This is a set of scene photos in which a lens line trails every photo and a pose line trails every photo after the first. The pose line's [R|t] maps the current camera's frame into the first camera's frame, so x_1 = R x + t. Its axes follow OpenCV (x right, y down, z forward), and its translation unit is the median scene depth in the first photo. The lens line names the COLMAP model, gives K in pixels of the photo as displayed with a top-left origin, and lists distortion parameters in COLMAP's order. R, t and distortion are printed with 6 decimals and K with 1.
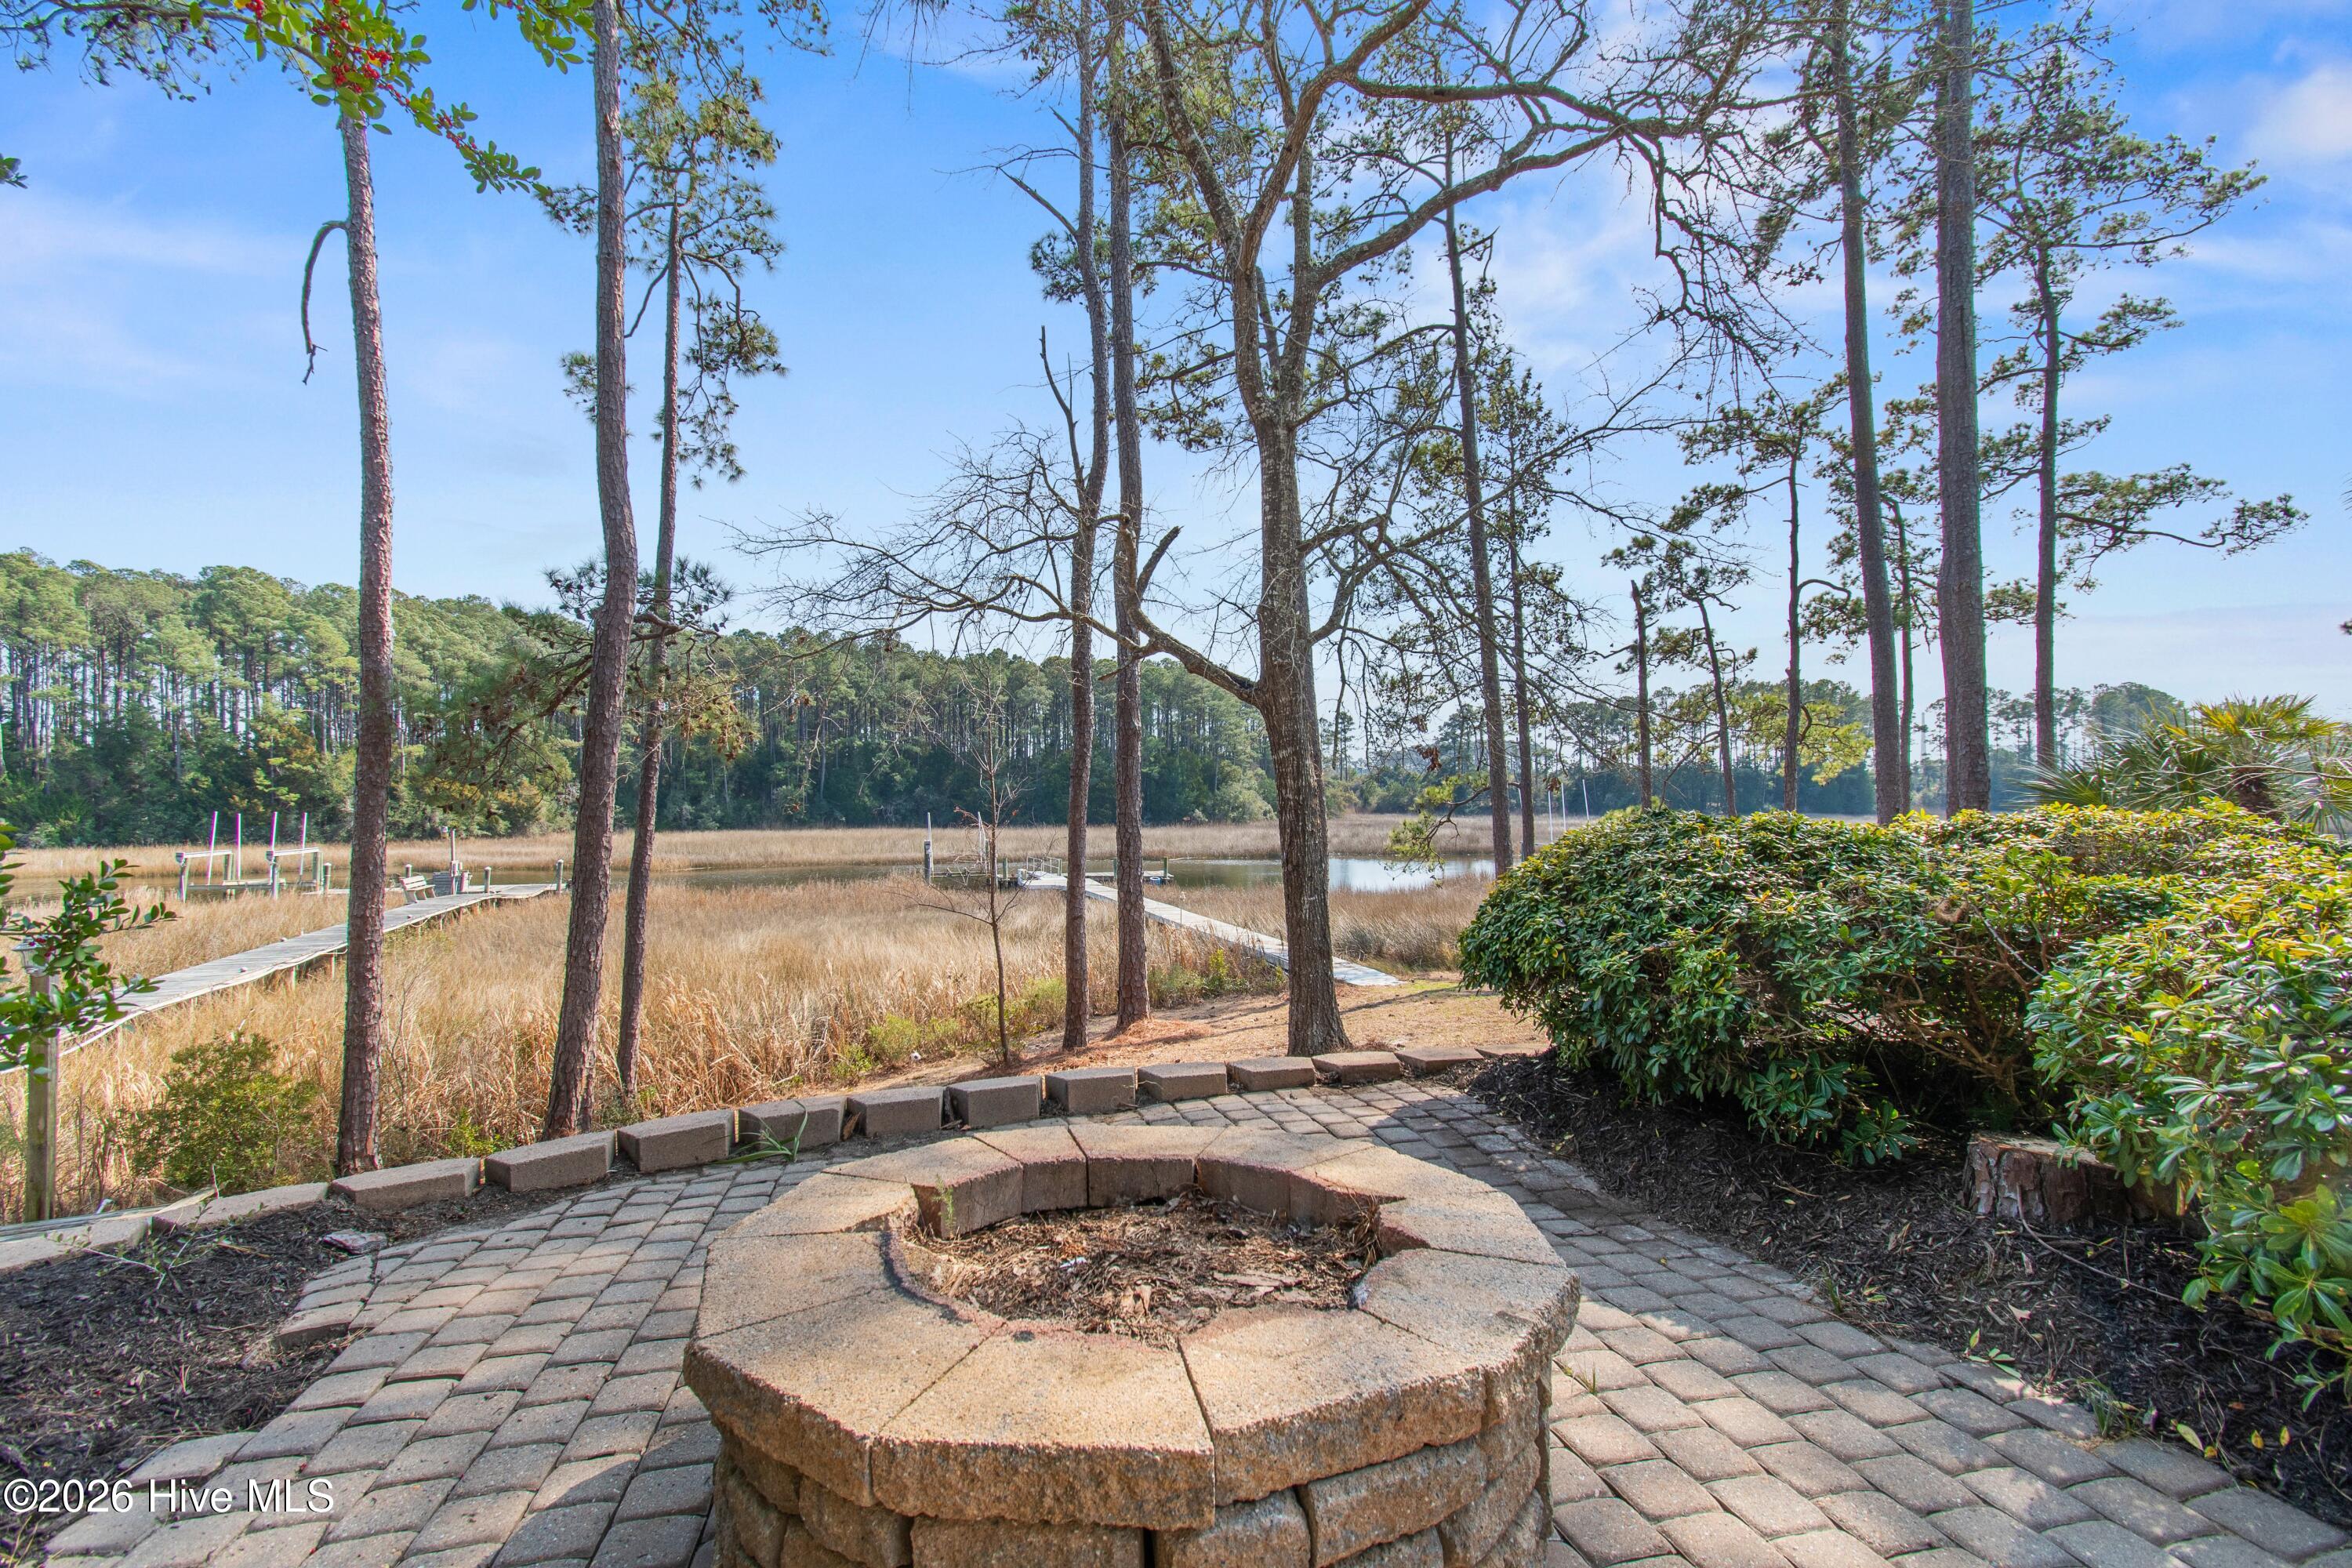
lens RADIAL K [[1039.0, 0, 1169.5], [0, 1039.0, 796.2], [0, 0, 1]] dist [0.005443, -0.002108]
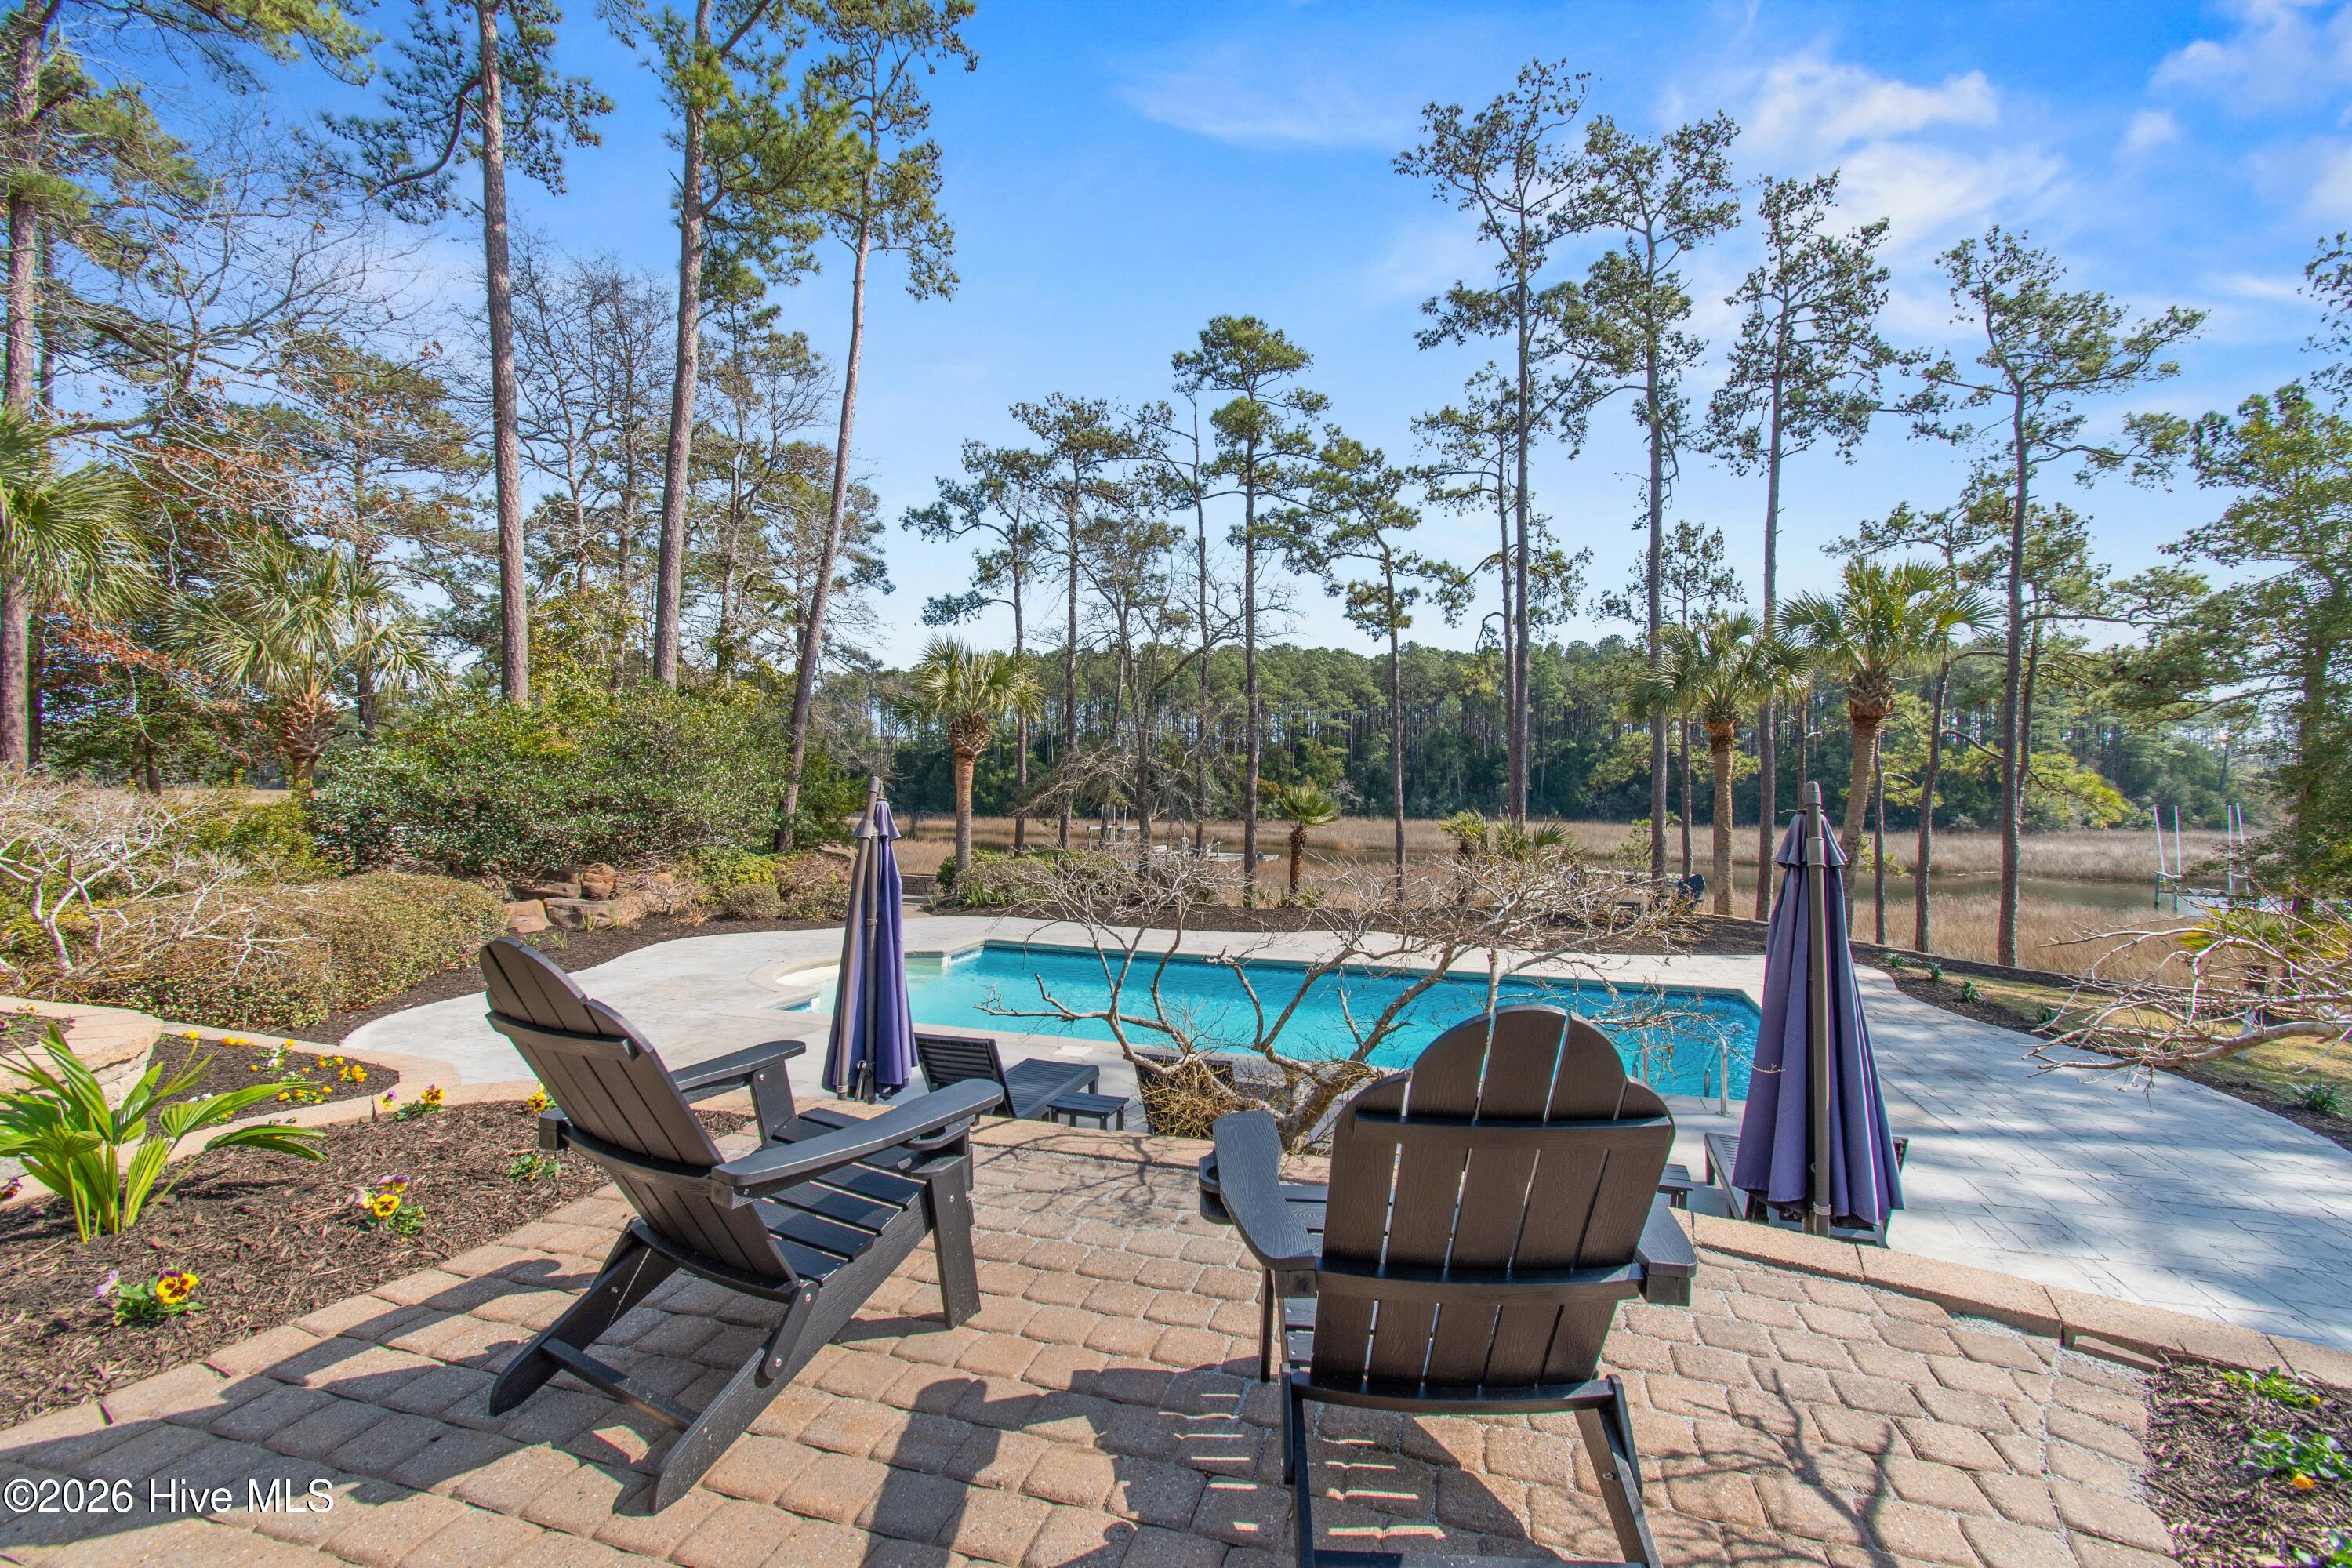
lens RADIAL K [[1039.0, 0, 1170.5], [0, 1039.0, 785.2], [0, 0, 1]] dist [0.005443, -0.002108]
pose [[0.723144, 0.012157, -0.690590, 1.476683], [-0.010169, 0.999924, 0.006954, -0.109868], [0.690622, 0.001994, 0.723213, -0.850961]]
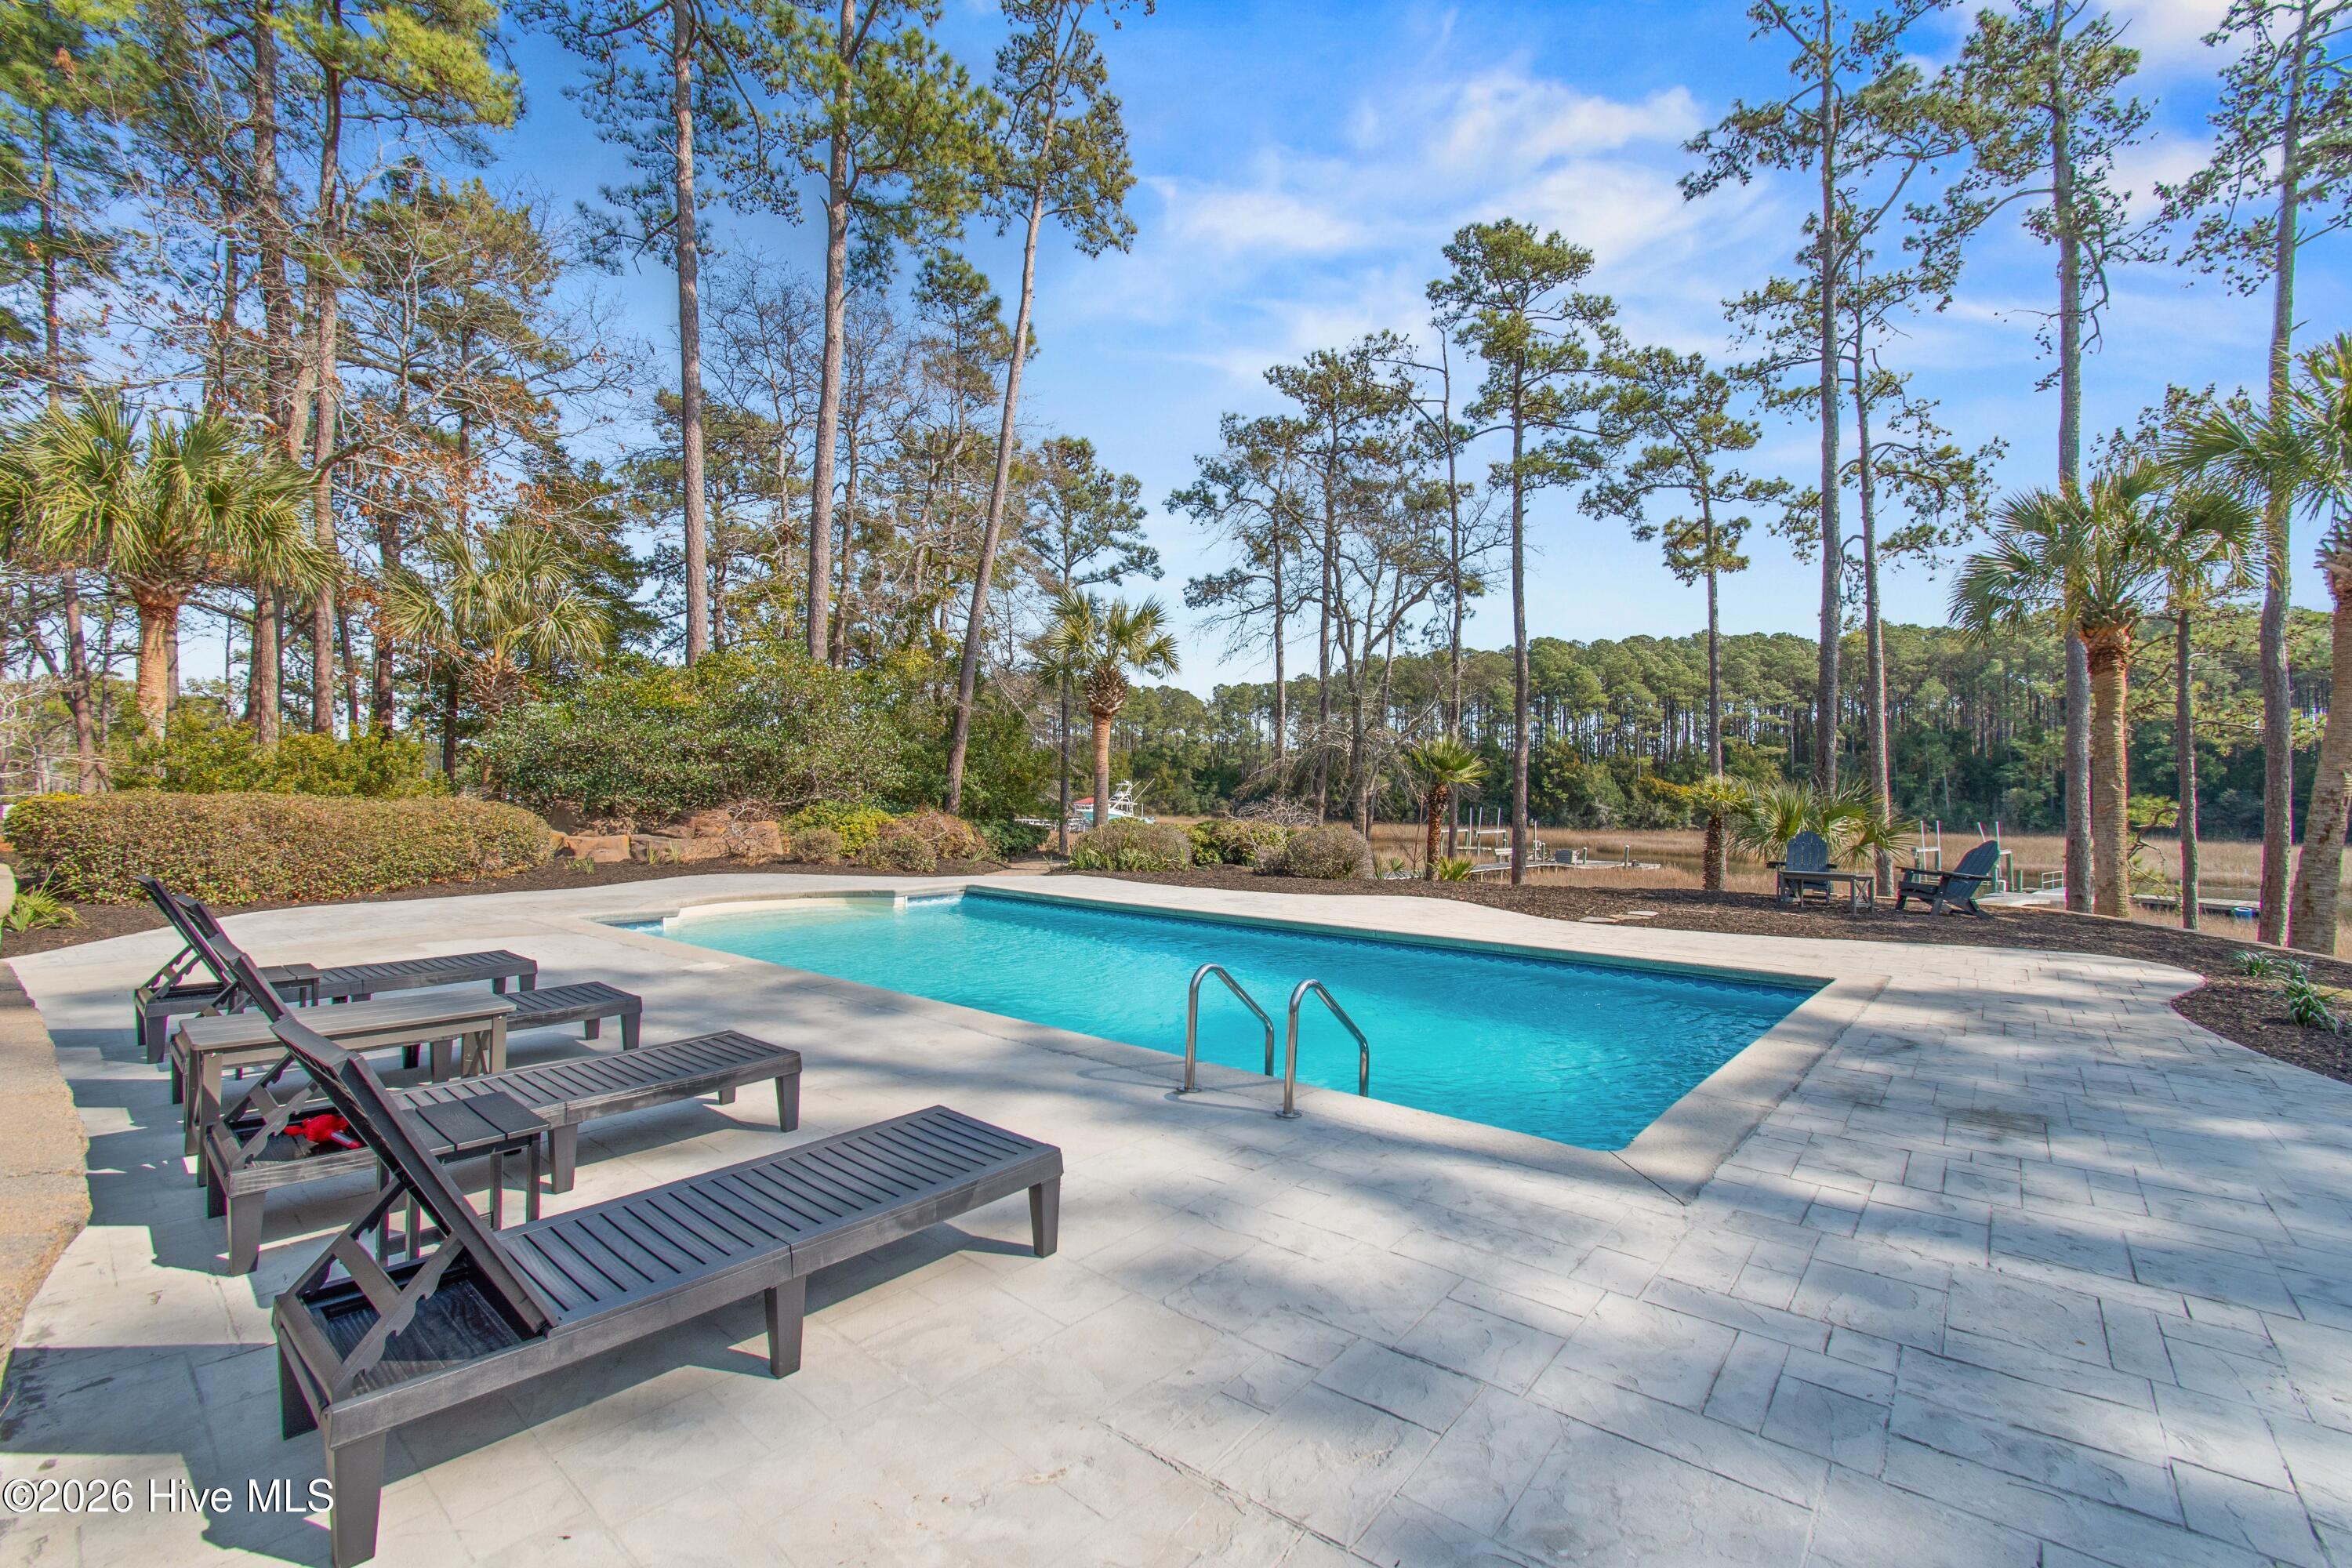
lens RADIAL K [[1039.0, 0, 1171.1], [0, 1039.0, 777.7], [0, 0, 1]] dist [0.005443, -0.002108]
pose [[0.403757, -0.005226, -0.914851, 1.562327], [-0.008492, 0.999919, -0.009460, -0.039511], [0.914827, 0.011589, 0.403680, -0.453942]]
